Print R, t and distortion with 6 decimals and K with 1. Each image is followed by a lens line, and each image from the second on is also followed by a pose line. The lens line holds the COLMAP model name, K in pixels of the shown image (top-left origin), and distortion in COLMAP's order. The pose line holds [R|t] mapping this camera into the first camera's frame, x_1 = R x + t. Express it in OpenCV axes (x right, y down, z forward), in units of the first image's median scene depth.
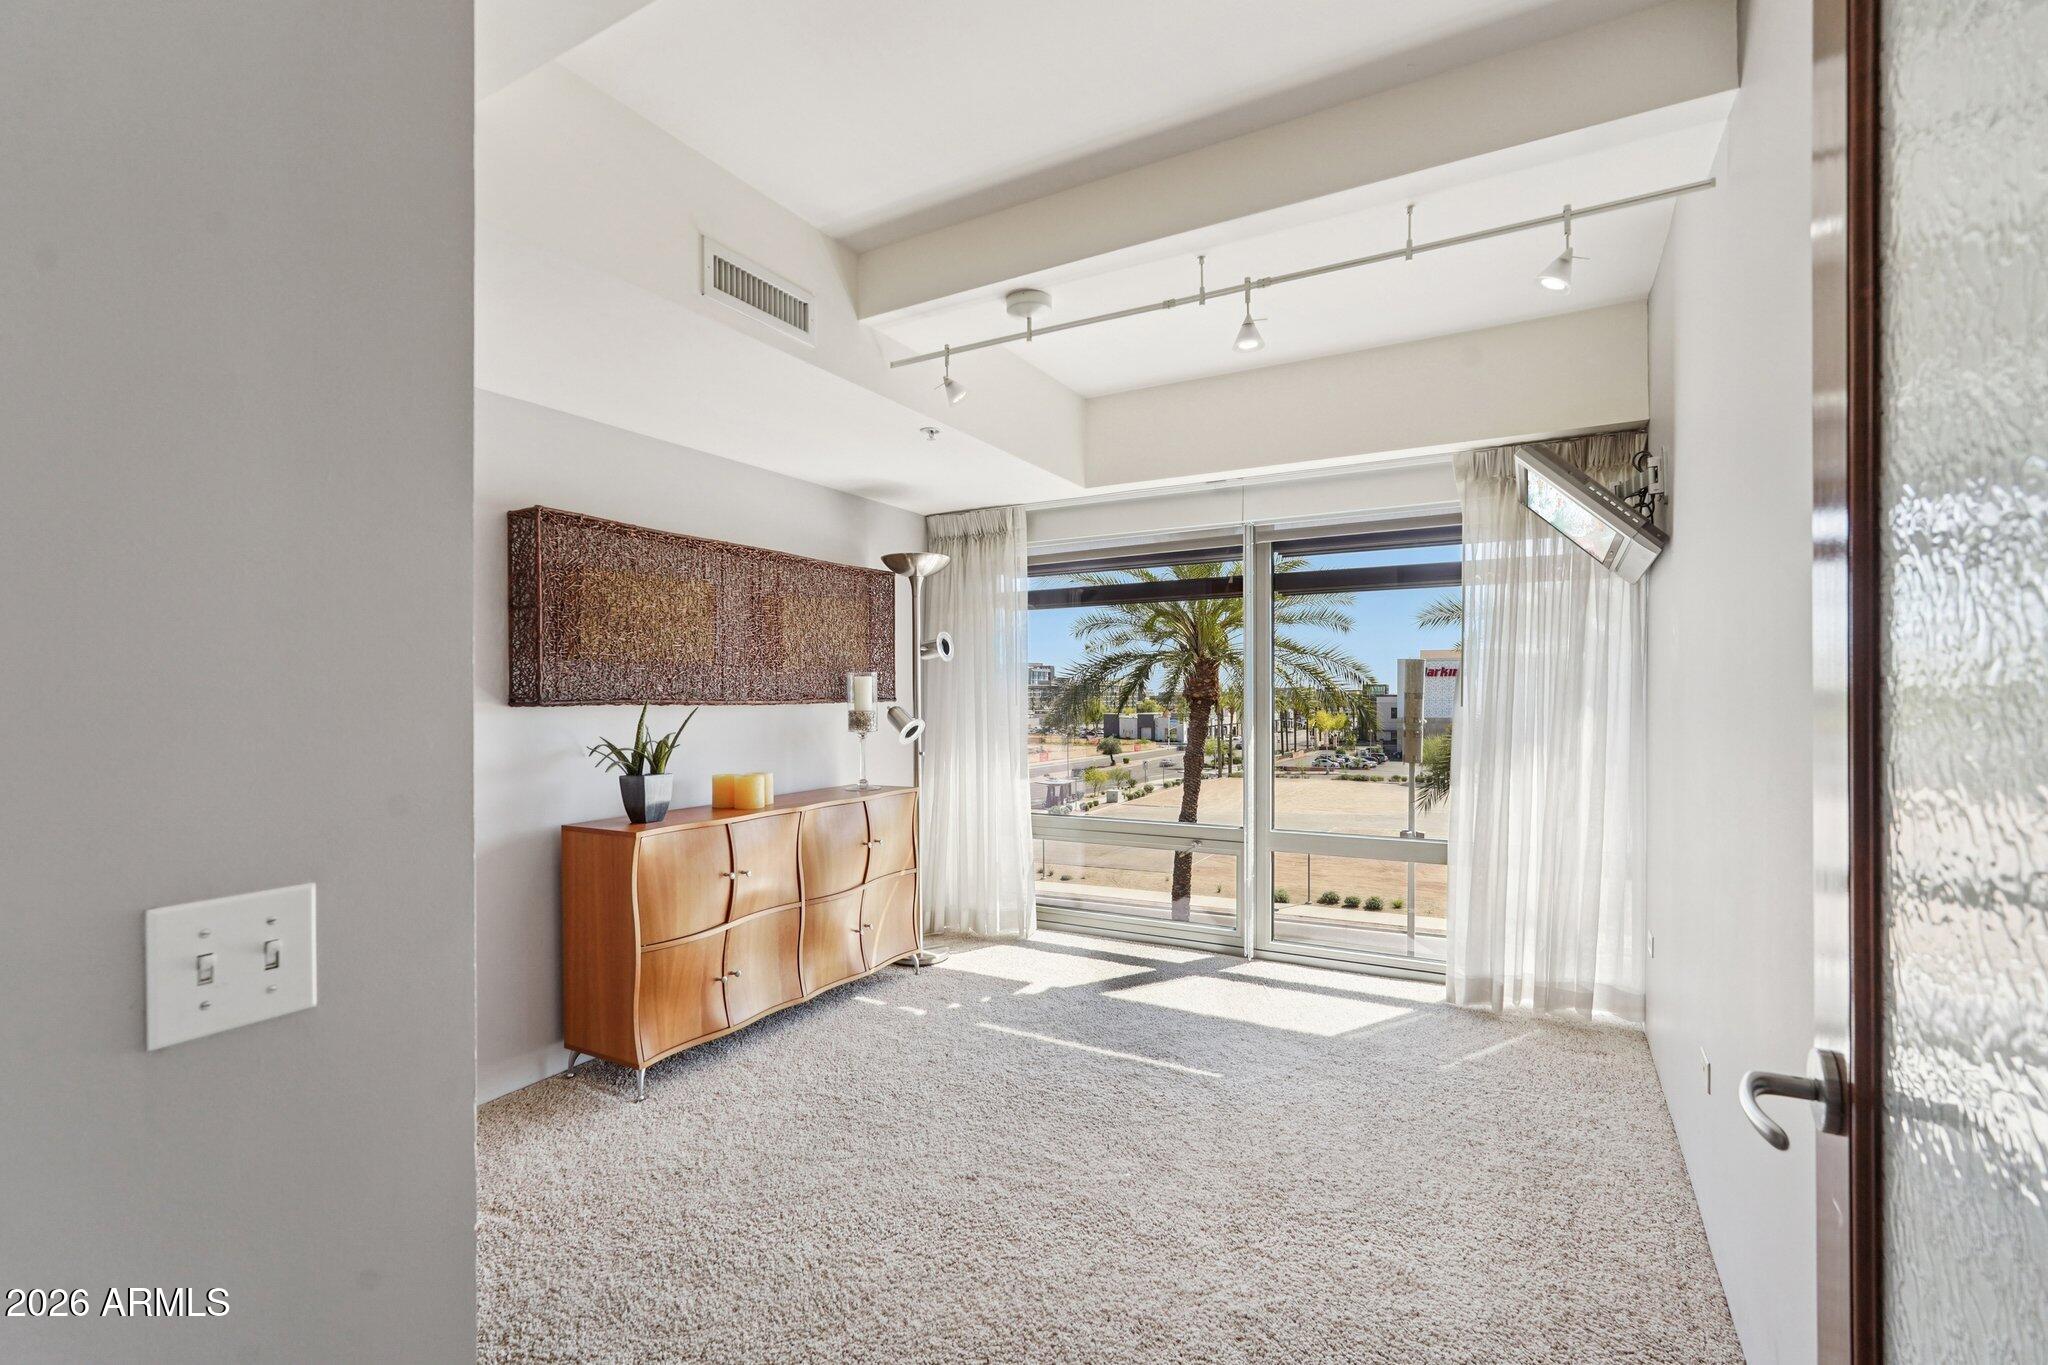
lens RADIAL K [[928.7, 0, 1017.5], [0, 928.7, 674.1], [0, 0, 1]] dist [-0.008458, 0.004419]
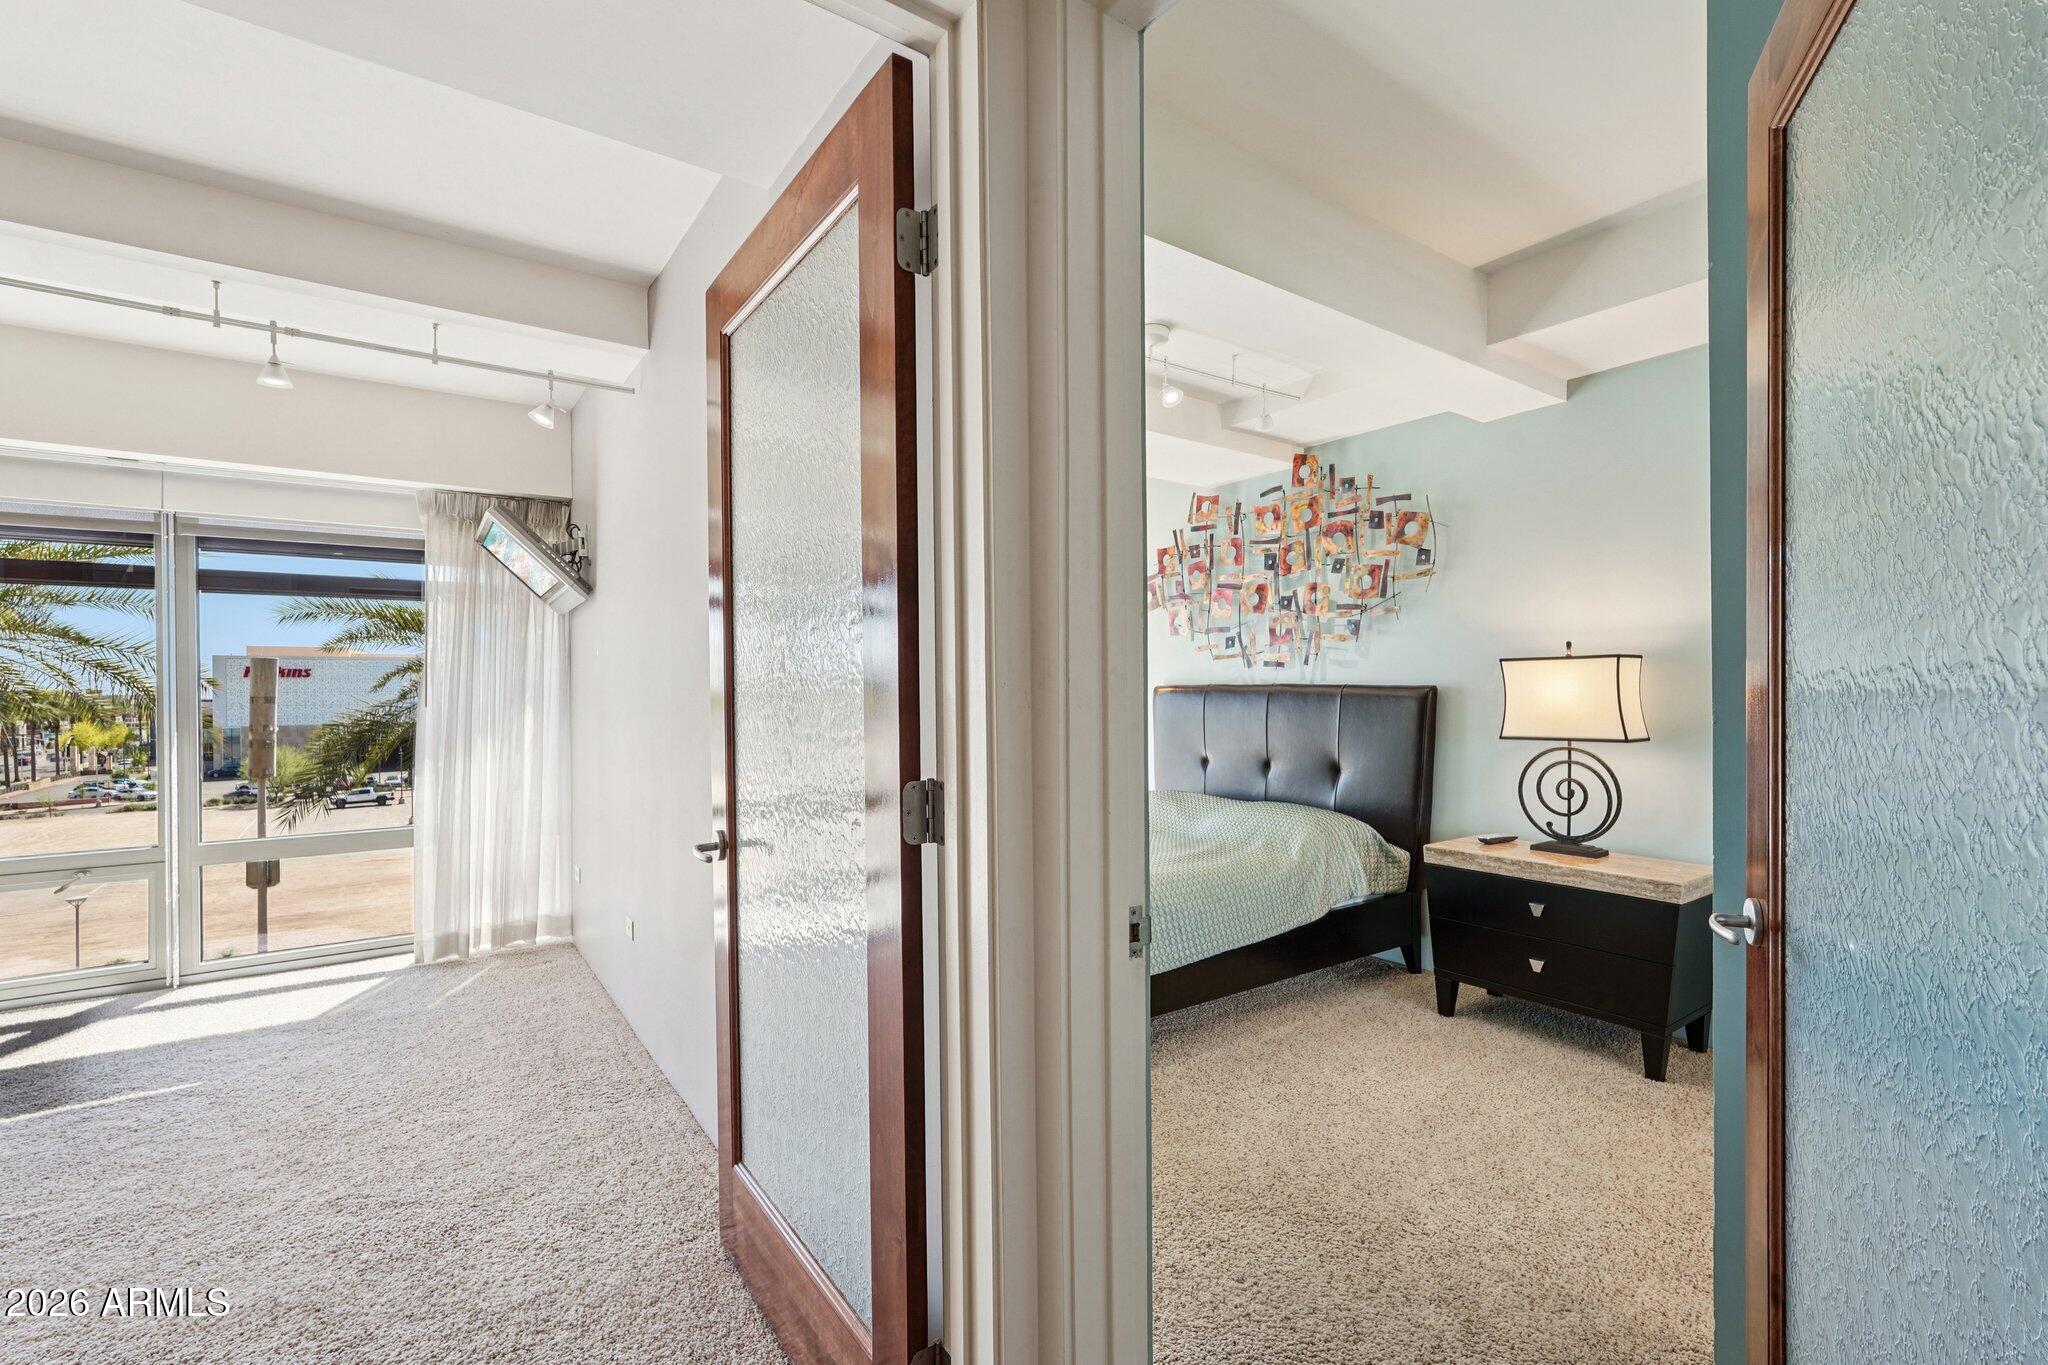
lens RADIAL K [[928.7, 0, 1018.1], [0, 928.7, 791.3], [0, 0, 1]] dist [-0.008458, 0.004419]
pose [[0.452407, -0.095668, 0.886666, -0.228611], [-0.013588, 0.993375, 0.114115, -0.002332], [-0.891708, -0.063674, 0.448109, -0.198417]]
